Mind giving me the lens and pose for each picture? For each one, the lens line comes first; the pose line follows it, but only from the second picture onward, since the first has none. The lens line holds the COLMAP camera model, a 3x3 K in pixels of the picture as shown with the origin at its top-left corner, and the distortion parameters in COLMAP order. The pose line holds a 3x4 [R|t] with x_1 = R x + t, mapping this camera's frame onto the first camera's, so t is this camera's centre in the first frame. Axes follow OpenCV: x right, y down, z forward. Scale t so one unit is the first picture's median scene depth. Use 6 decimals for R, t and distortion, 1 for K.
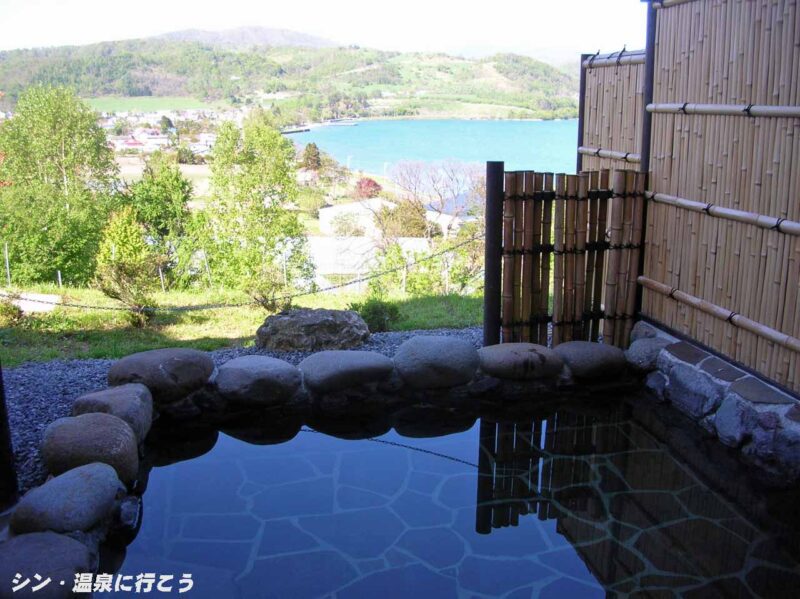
lens RADIAL K [[815.7, 0, 398.9], [0, 815.7, 301.8], [0, 0, 1]] dist [-0.148999, 0.000000]
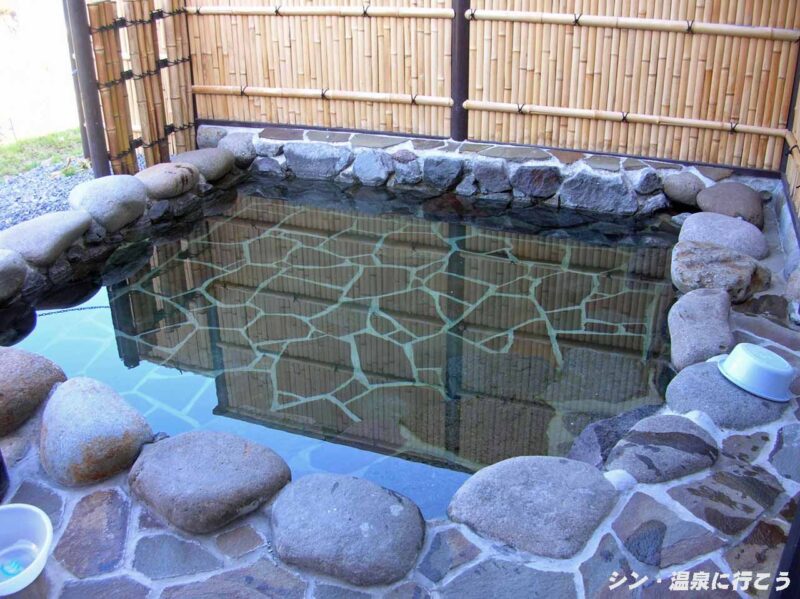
lens RADIAL K [[815.7, 0, 399.5], [0, 815.7, 298.6], [0, 0, 1]] dist [-0.148999, 0.000000]
pose [[0.545708, -0.372797, 0.750483, -0.542535], [0.213018, 0.927885, 0.306026, -0.040889], [-0.810448, -0.007134, 0.585767, 0.146128]]
